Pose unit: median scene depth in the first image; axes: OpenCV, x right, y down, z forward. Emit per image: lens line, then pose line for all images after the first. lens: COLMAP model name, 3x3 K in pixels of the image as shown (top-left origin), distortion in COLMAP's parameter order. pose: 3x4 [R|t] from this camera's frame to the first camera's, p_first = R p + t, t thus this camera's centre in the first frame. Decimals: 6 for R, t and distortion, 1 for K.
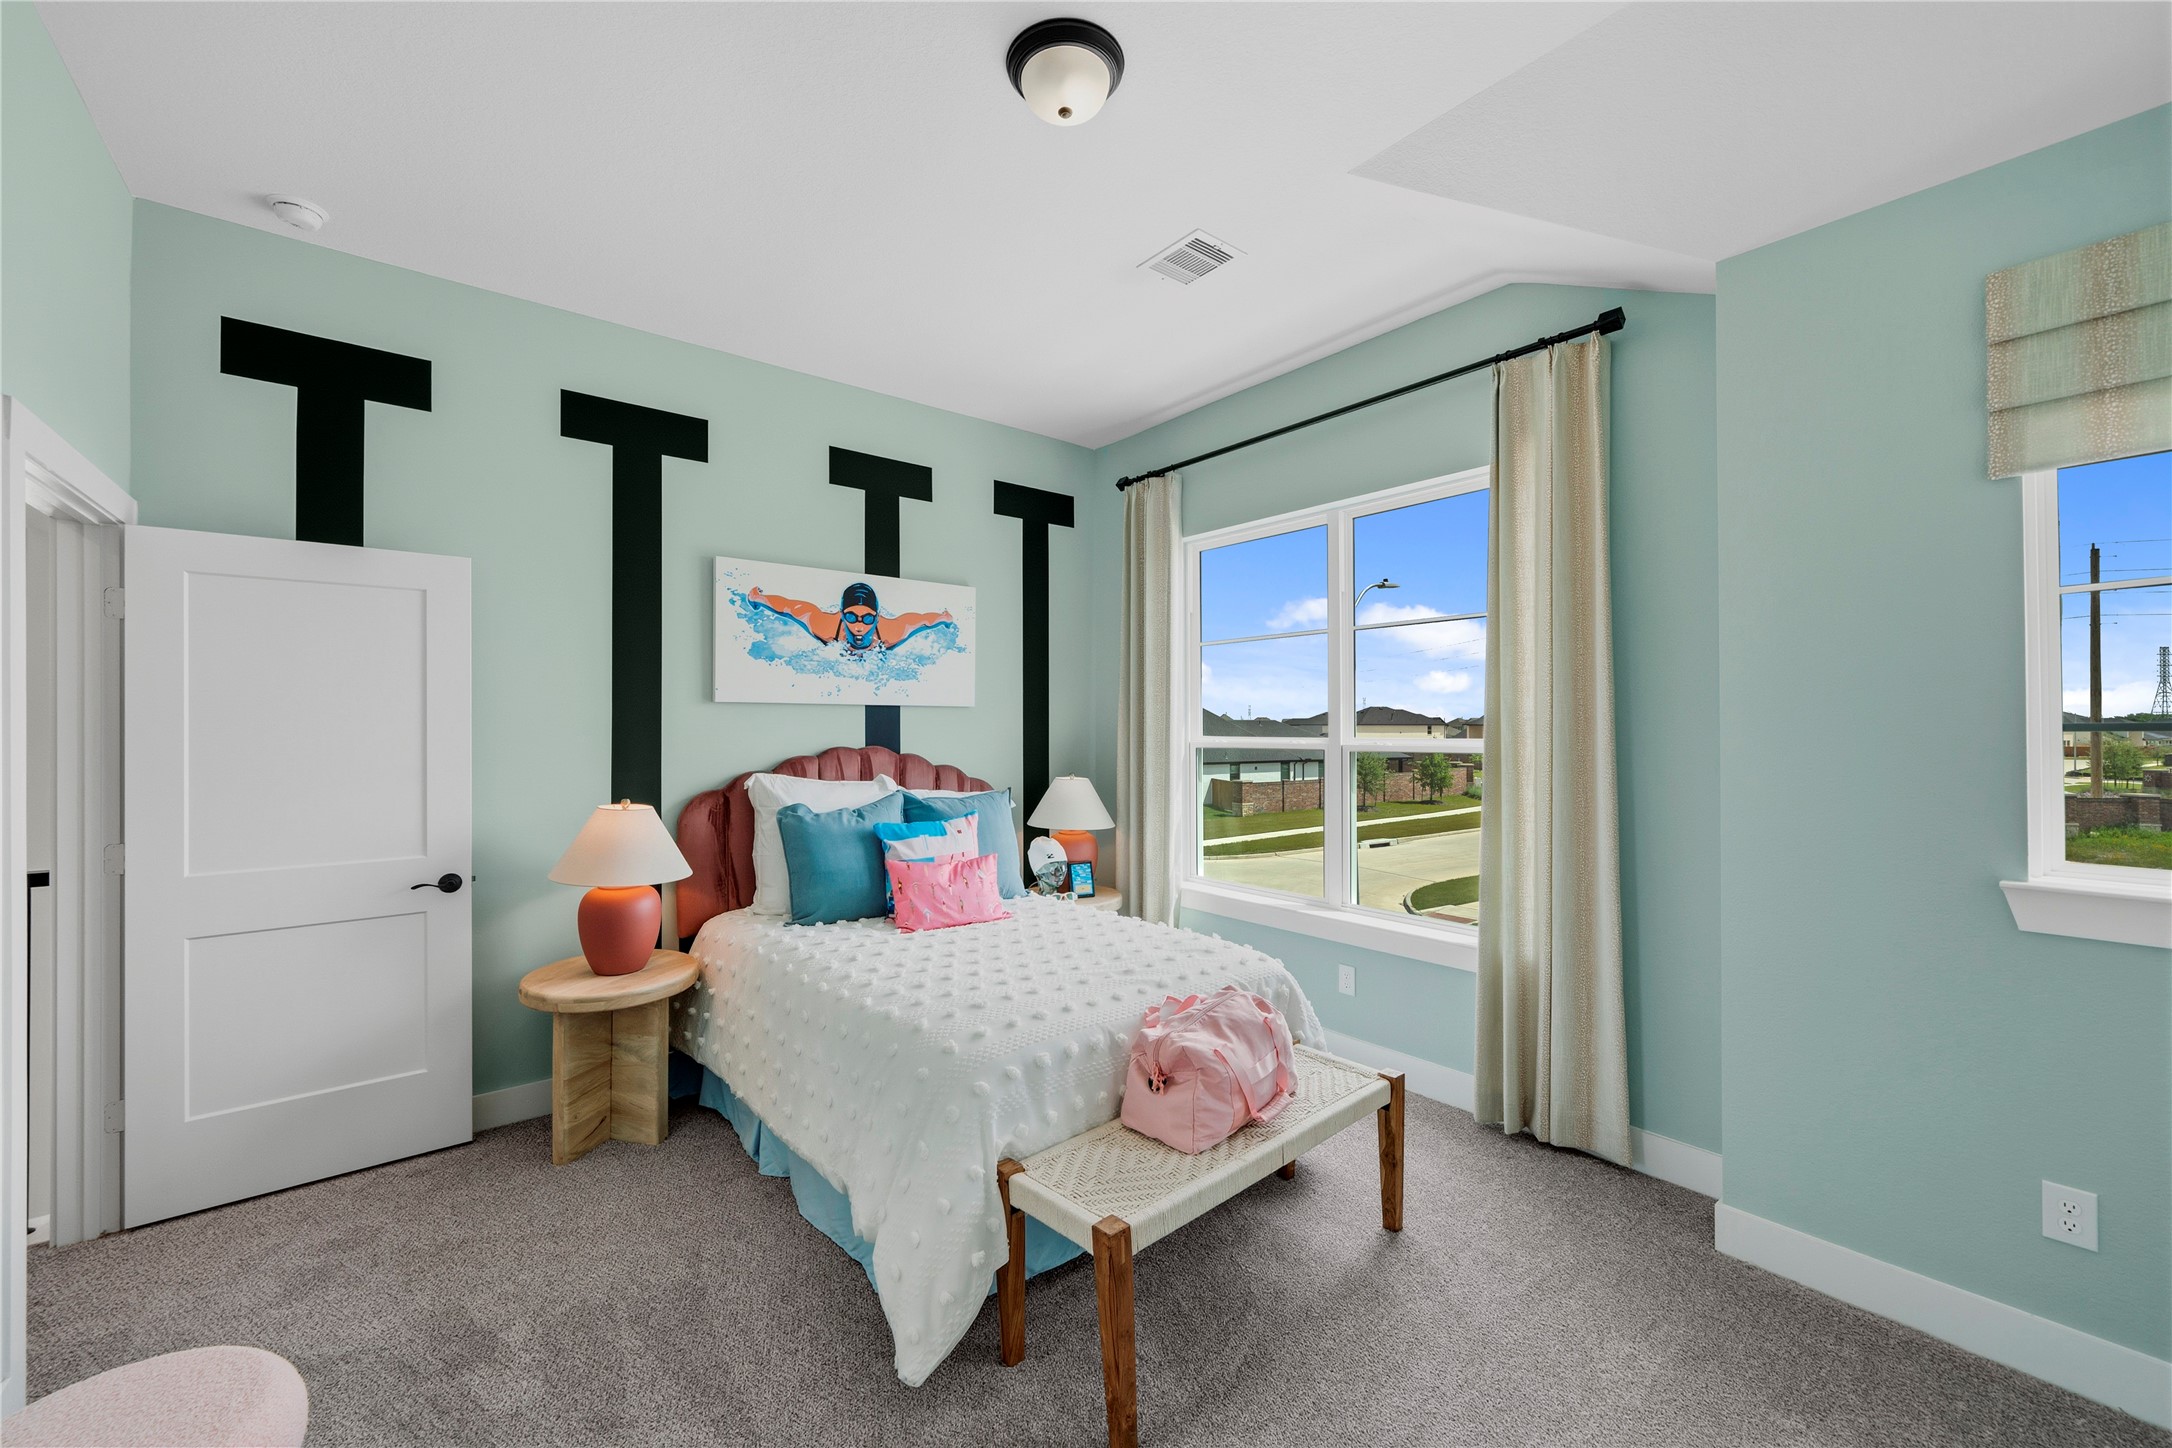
lens RADIAL K [[857.4, 0, 1080.2], [0, 857.4, 724.6], [0, 0, 1]] dist [-0.002339, 0.000046]
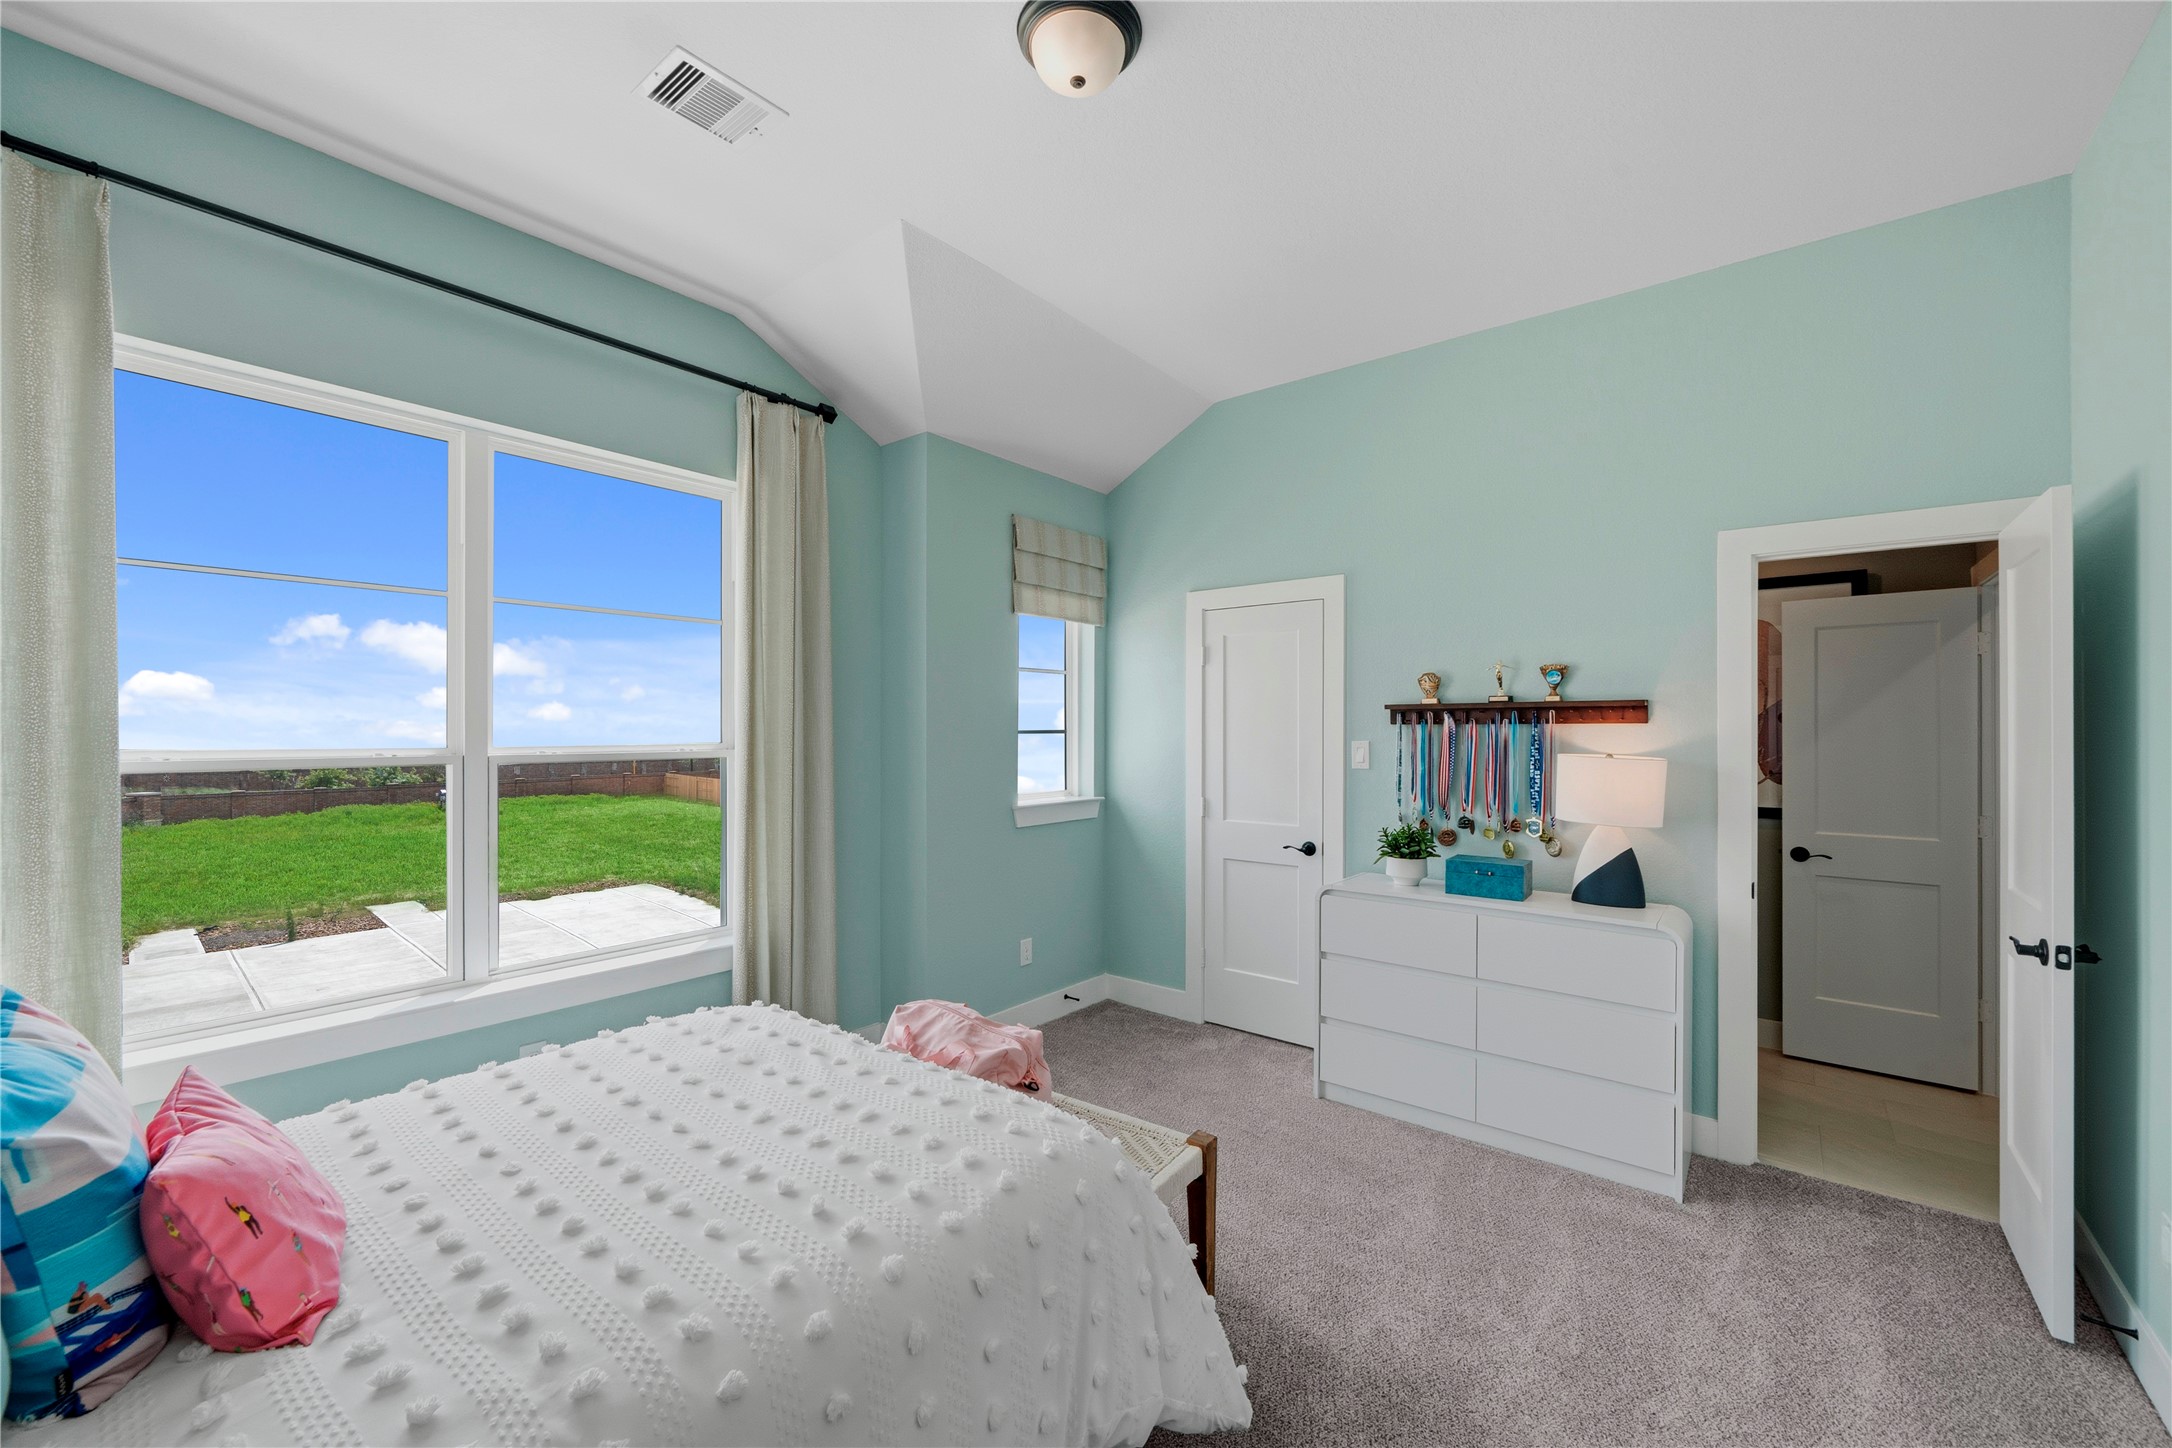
lens RADIAL K [[857.4, 0, 1080.2], [0, 857.4, 724.6], [0, 0, 1]] dist [-0.002339, 0.000046]
pose [[-0.213122, 0.004073, 0.977017, -0.632164], [-0.000992, 0.999990, -0.004386, -0.002996], [-0.977025, -0.001904, -0.213116, 0.807632]]
